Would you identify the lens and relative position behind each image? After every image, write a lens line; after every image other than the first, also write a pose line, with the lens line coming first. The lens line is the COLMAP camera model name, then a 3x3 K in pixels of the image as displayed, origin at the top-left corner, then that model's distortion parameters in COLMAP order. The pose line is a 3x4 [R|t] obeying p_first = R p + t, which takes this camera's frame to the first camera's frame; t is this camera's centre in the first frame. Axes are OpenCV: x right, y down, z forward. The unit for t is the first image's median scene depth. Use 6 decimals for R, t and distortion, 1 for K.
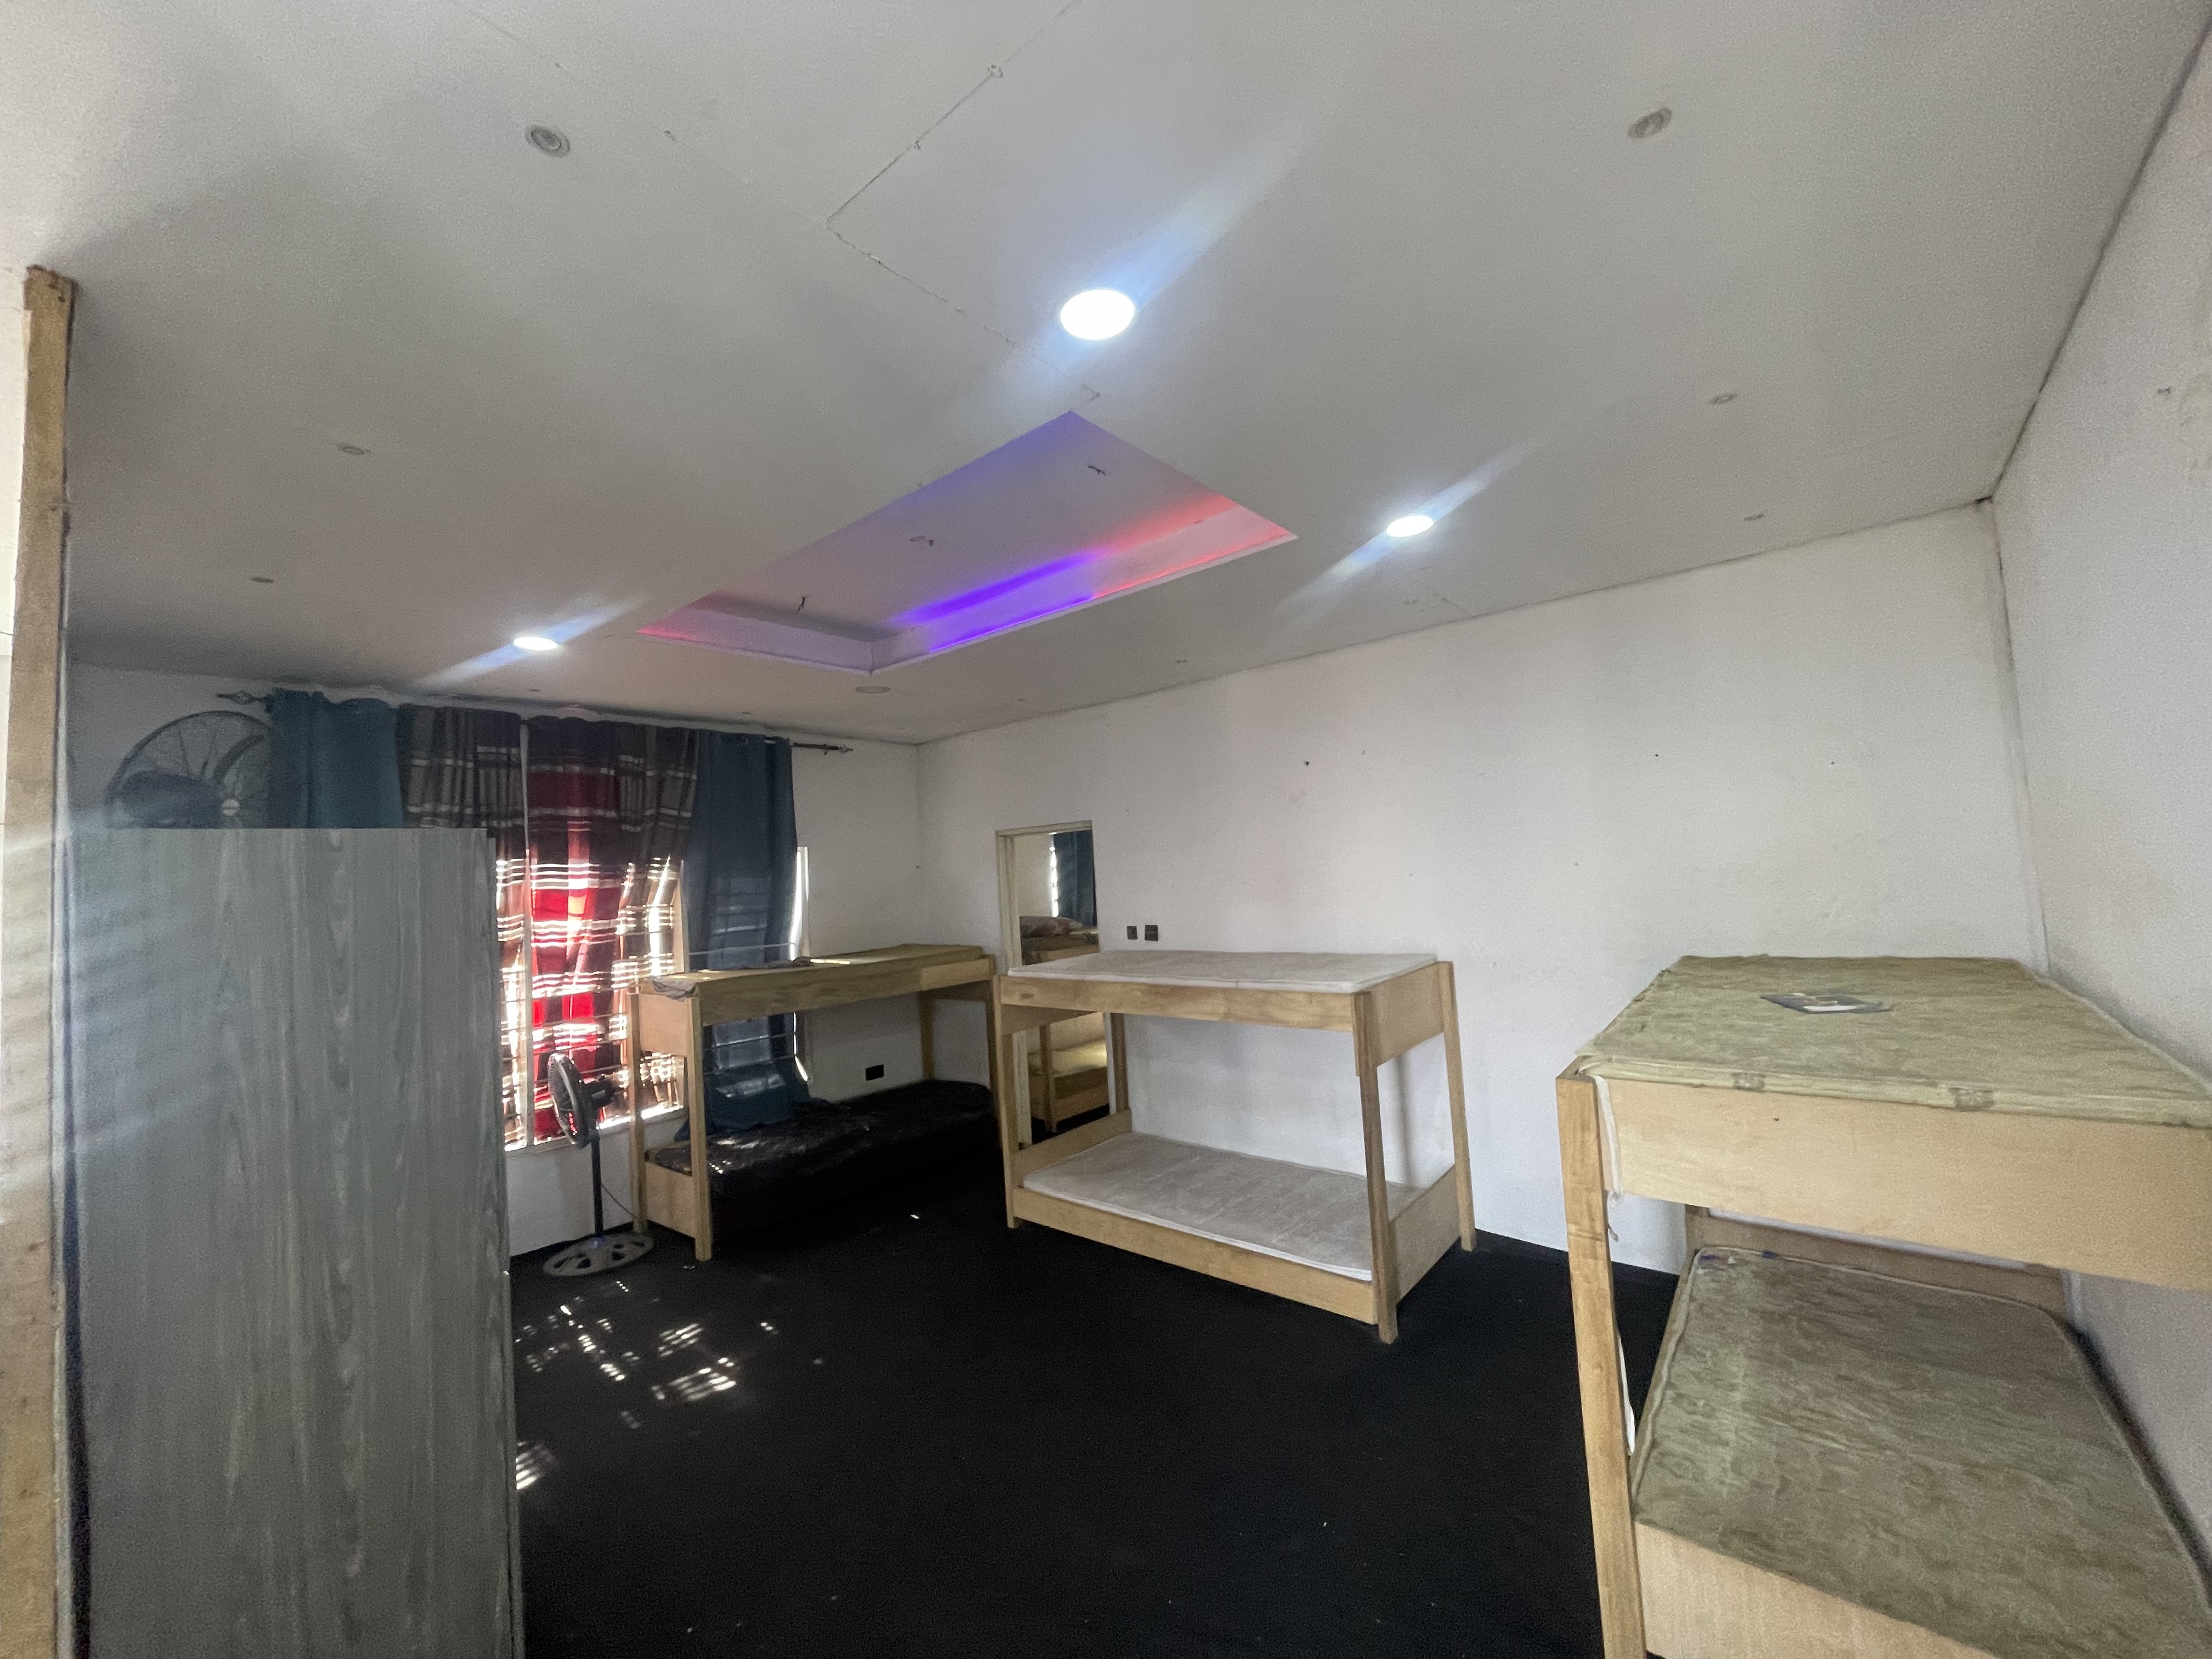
lens RADIAL K [[889.6, 0, 1098.6], [0, 889.6, 834.1], [0, 0, 1]] dist [-0.006785, -0.000280]
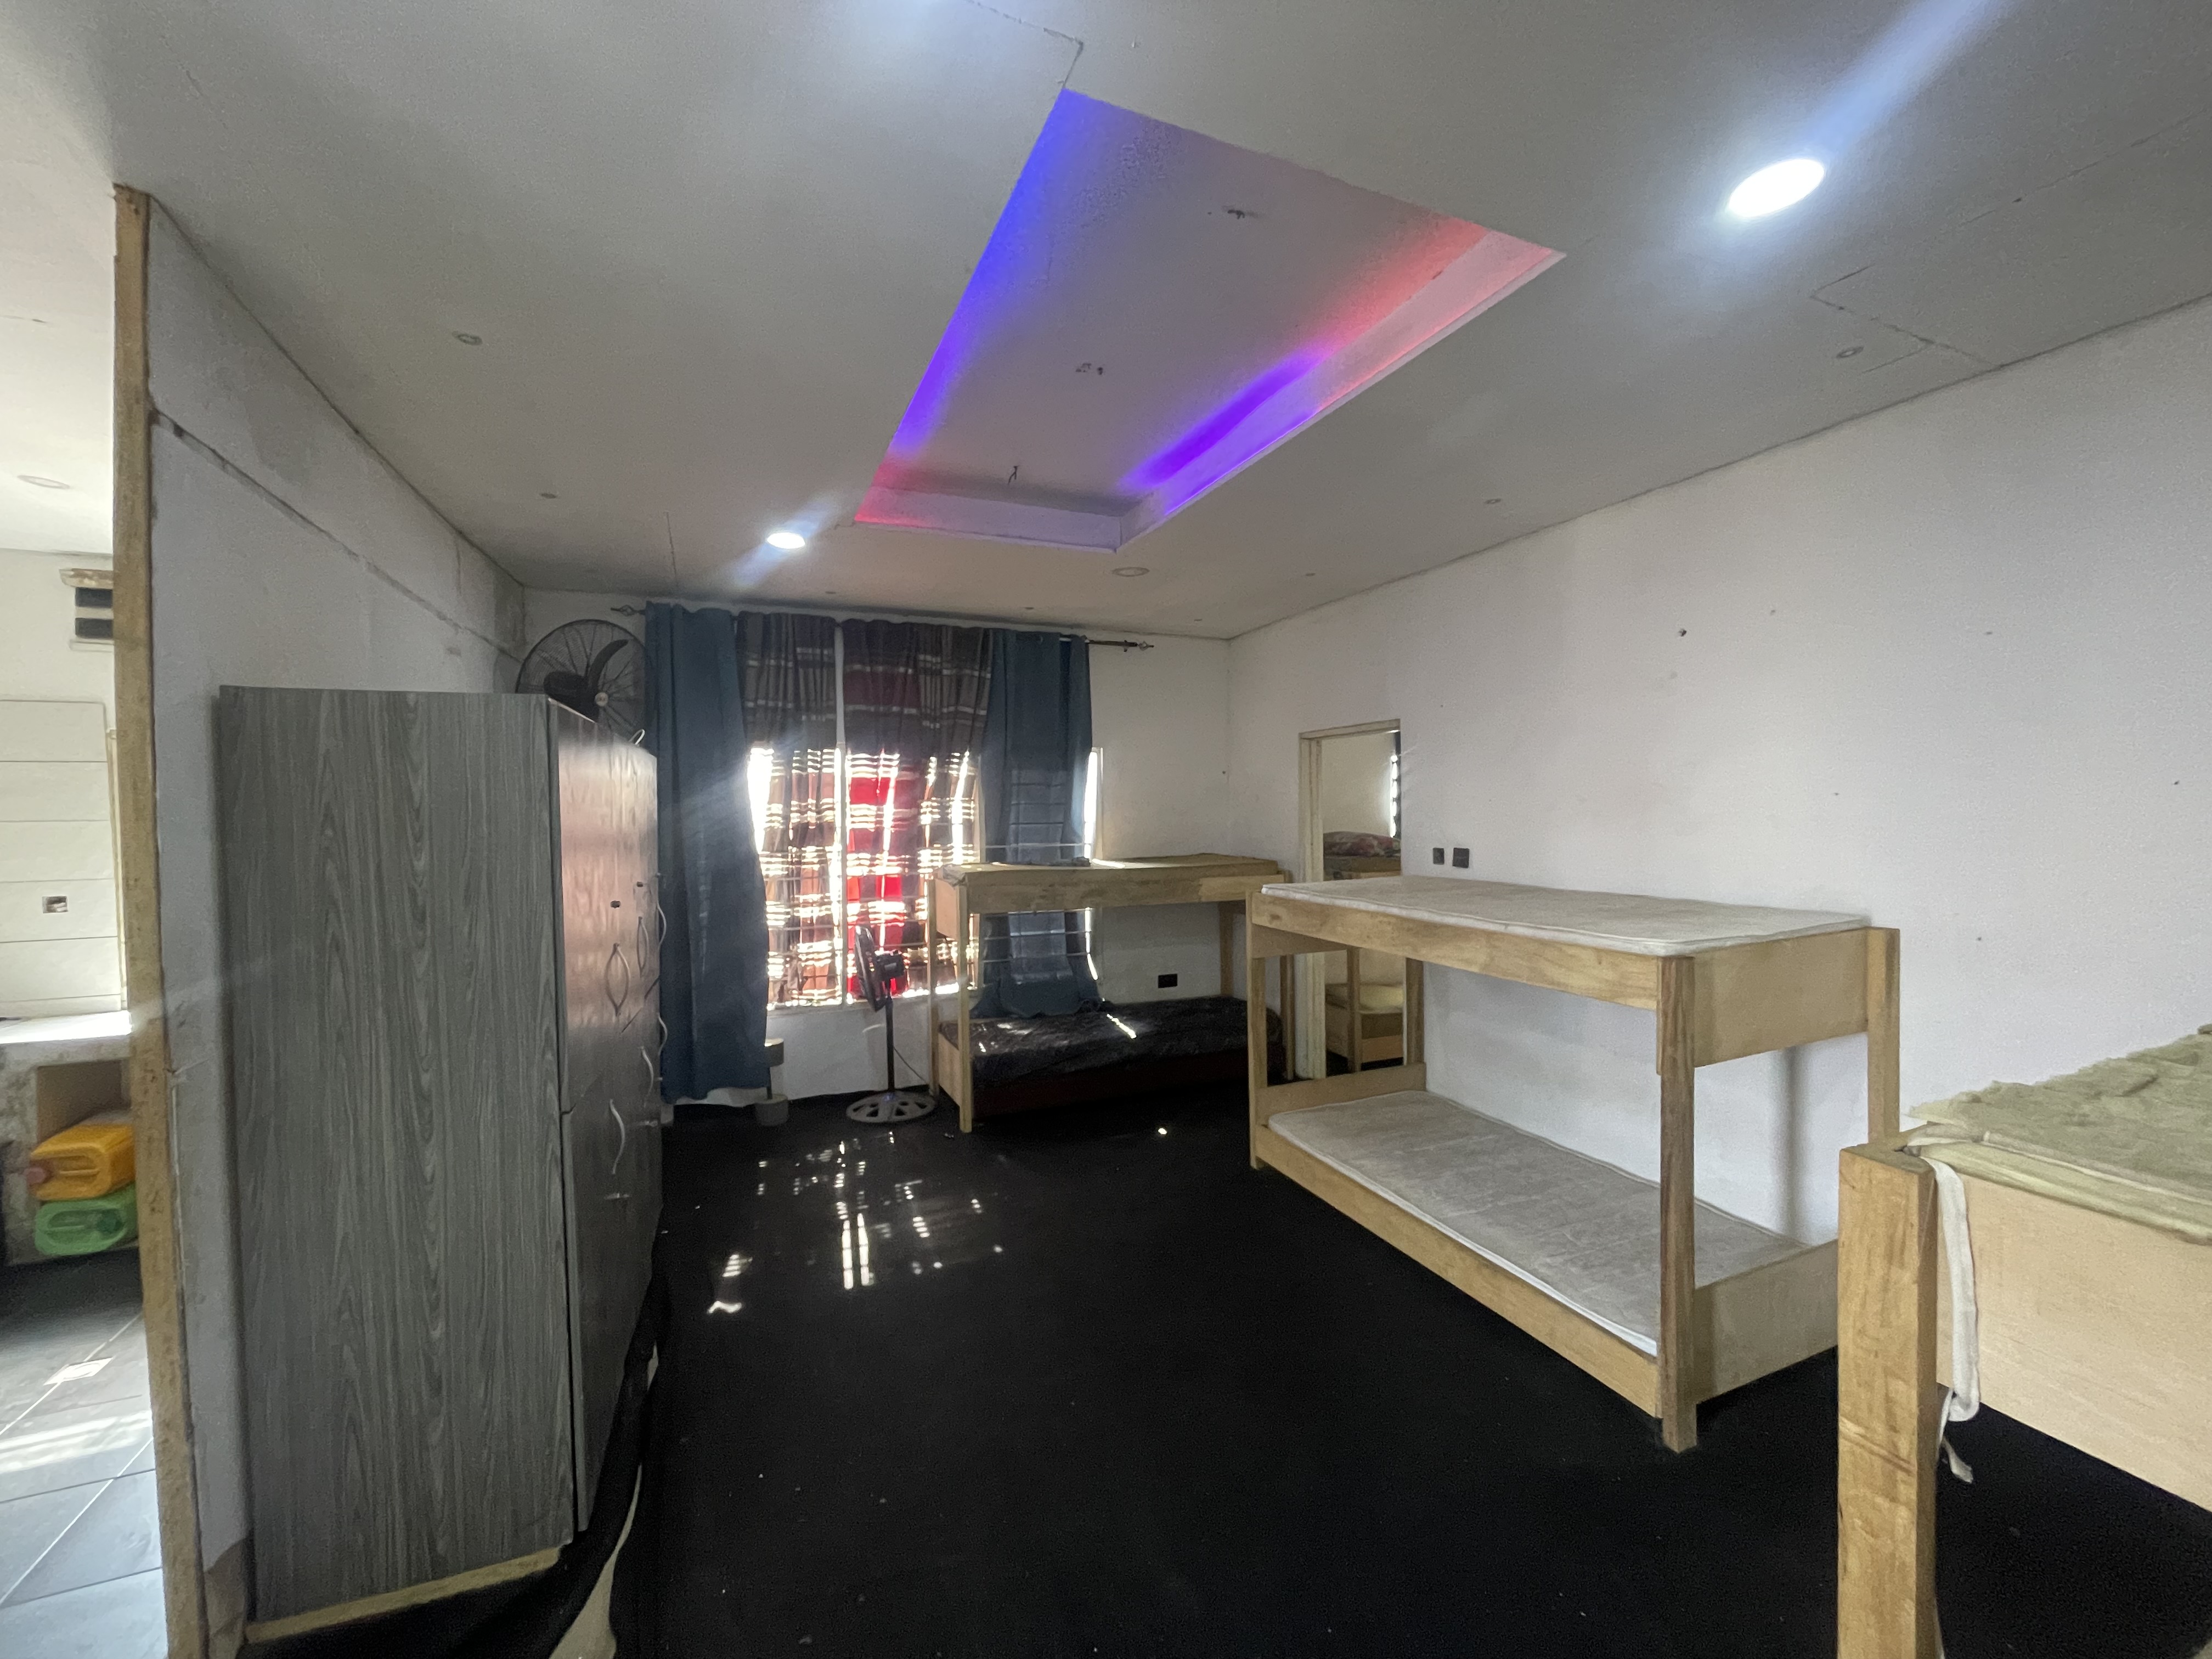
lens RADIAL K [[889.6, 0, 1098.6], [0, 889.6, 834.1], [0, 0, 1]] dist [-0.006785, -0.000280]
pose [[0.890335, 0.058622, -0.451515, 0.146930], [-0.016549, 0.995188, 0.096577, 0.018985], [0.455004, -0.078514, 0.887021, 0.147734]]
